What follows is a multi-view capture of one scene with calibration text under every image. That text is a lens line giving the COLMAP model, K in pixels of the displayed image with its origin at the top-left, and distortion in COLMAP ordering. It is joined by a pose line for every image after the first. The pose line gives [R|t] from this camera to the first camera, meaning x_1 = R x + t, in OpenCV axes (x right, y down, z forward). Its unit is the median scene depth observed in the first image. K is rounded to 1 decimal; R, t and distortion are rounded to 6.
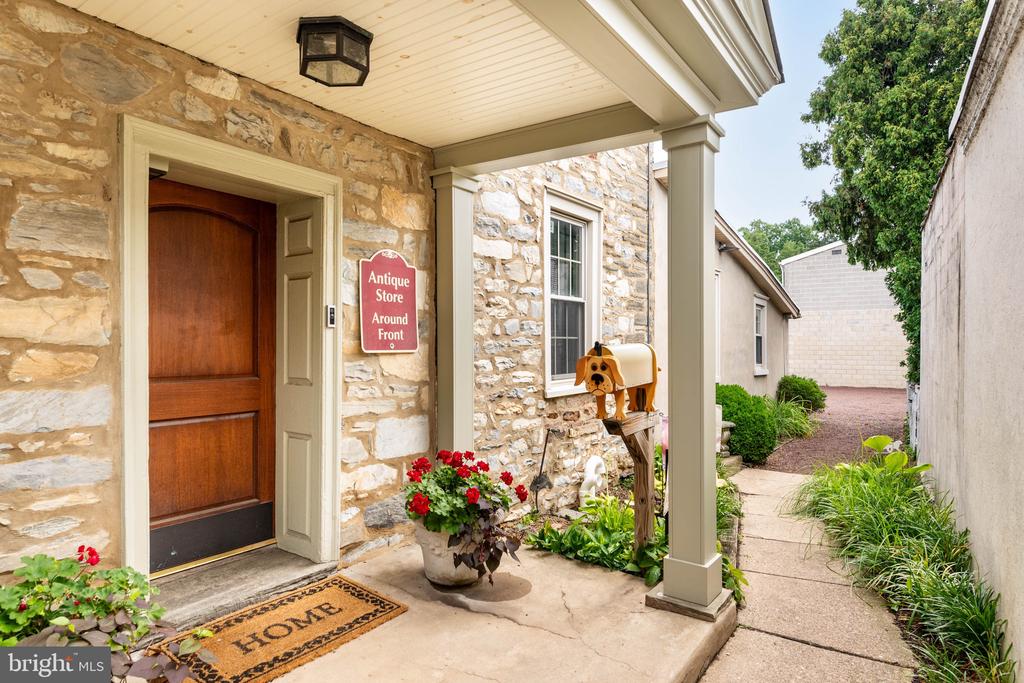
lens RADIAL K [[589.4, 0, 512.0], [0, 589.4, 341.5], [0, 0, 1]] dist [-0.000885, 0.000103]
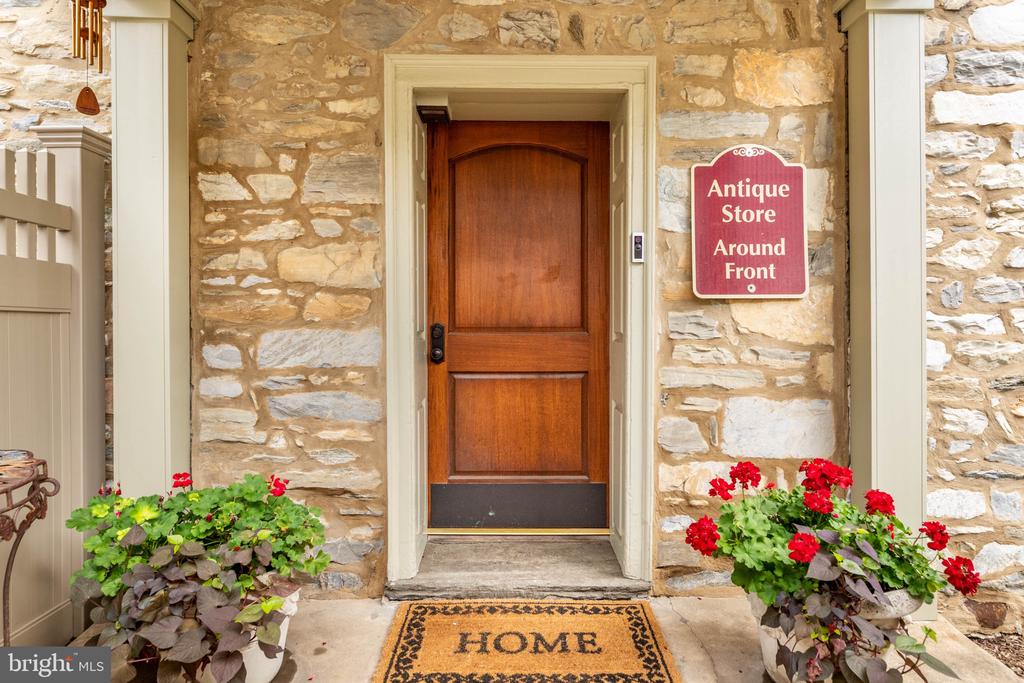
lens RADIAL K [[593.6, 0, 511.8], [0, 593.6, 328.1], [0, 0, 1]] dist [-0.001496, -0.000717]
pose [[0.579172, -0.002648, -0.815201, 0.219925], [0.006704, 0.999976, 0.001514, 0.059109], [0.815177, -0.006342, 0.579177, 0.470044]]
